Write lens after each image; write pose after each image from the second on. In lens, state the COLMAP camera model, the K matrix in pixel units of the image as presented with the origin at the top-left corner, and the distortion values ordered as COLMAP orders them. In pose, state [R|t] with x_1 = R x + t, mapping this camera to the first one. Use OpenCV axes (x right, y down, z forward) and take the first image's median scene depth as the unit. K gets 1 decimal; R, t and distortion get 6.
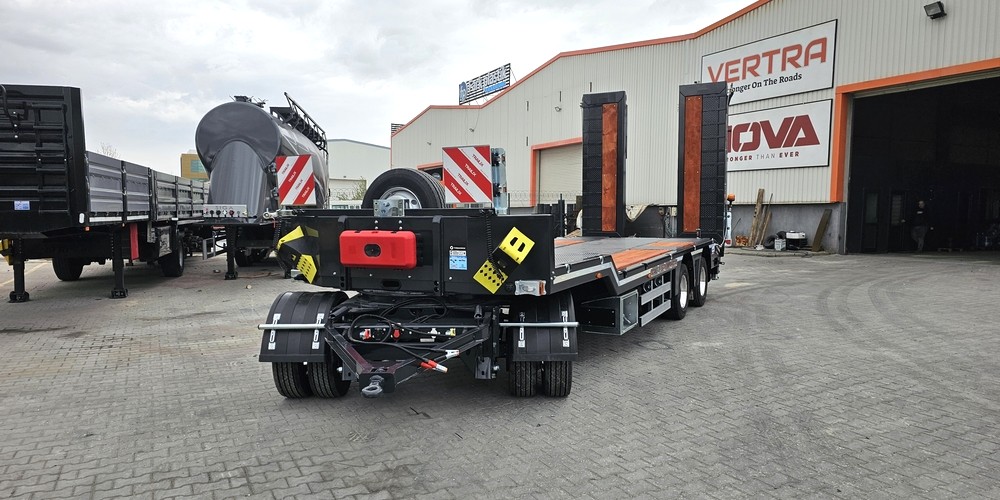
lens RADIAL K [[666.3, 0, 493.0], [0, 666.3, 260.0], [0, 0, 1]] dist [0.076919, -0.067676]
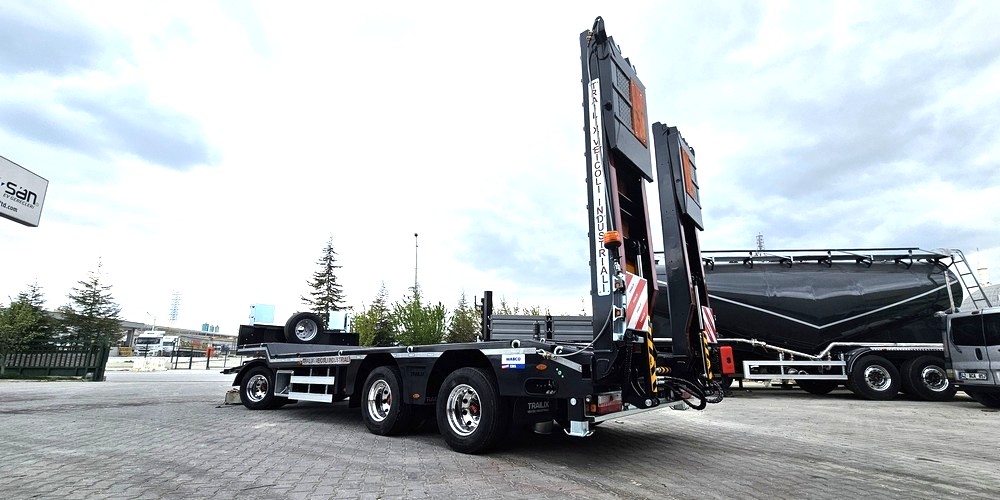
lens RADIAL K [[408.7, 0, 506.2], [0, 408.7, 275.9], [0, 0, 1]] dist [-0.002240, 0.000668]
pose [[-0.210263, -0.200466, -0.956871, 0.553564], [-0.082987, 0.978879, -0.186841, -0.016143], [0.974116, 0.040122, -0.222458, 0.907841]]
